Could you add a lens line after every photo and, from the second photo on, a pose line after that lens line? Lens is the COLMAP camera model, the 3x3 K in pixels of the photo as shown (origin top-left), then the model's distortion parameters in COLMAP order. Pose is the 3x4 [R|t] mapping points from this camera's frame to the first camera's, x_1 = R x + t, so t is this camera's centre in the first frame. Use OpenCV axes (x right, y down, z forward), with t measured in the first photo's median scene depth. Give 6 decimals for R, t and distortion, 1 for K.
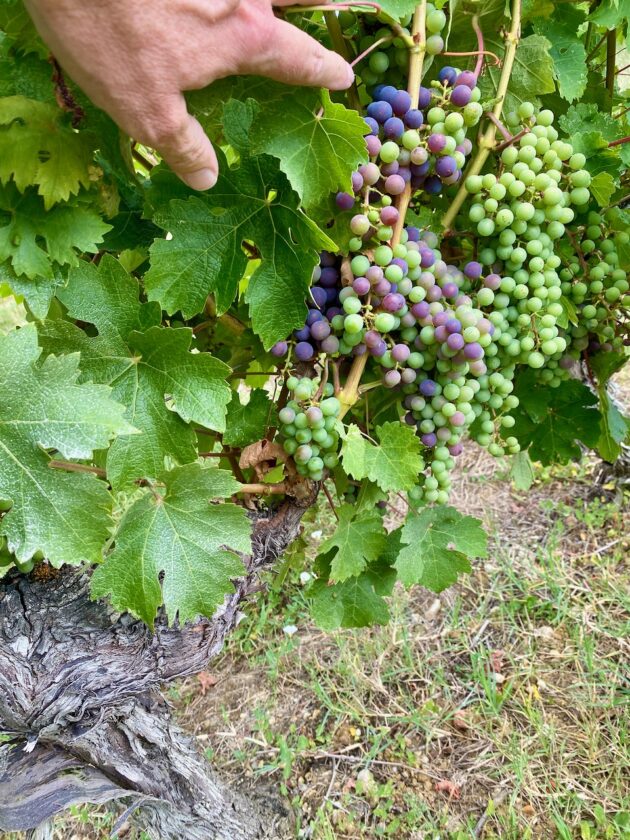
lens RADIAL K [[649.9, 0, 314.5], [0, 649.9, 417.8], [0, 0, 1]] dist [-0.003926, -0.004195]
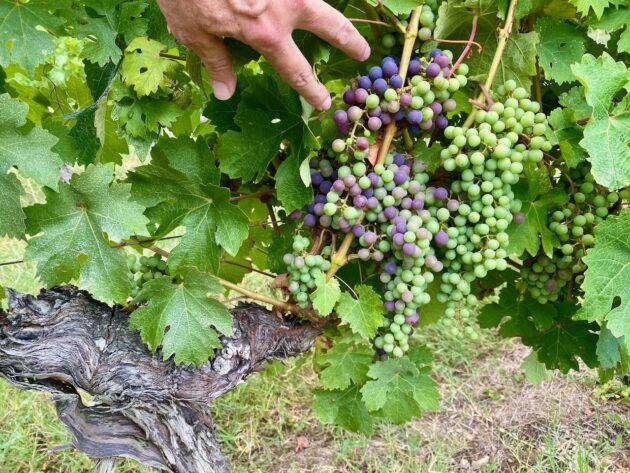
lens RADIAL K [[487.4, 0, 315.4], [0, 487.4, 238.3], [0, 0, 1]] dist [-0.003926, -0.004195]
pose [[0.893470, 0.252409, -0.371485, 0.423405], [-0.274487, 0.961567, -0.006831, -0.060073], [0.355483, 0.108071, 0.928414, -0.028962]]
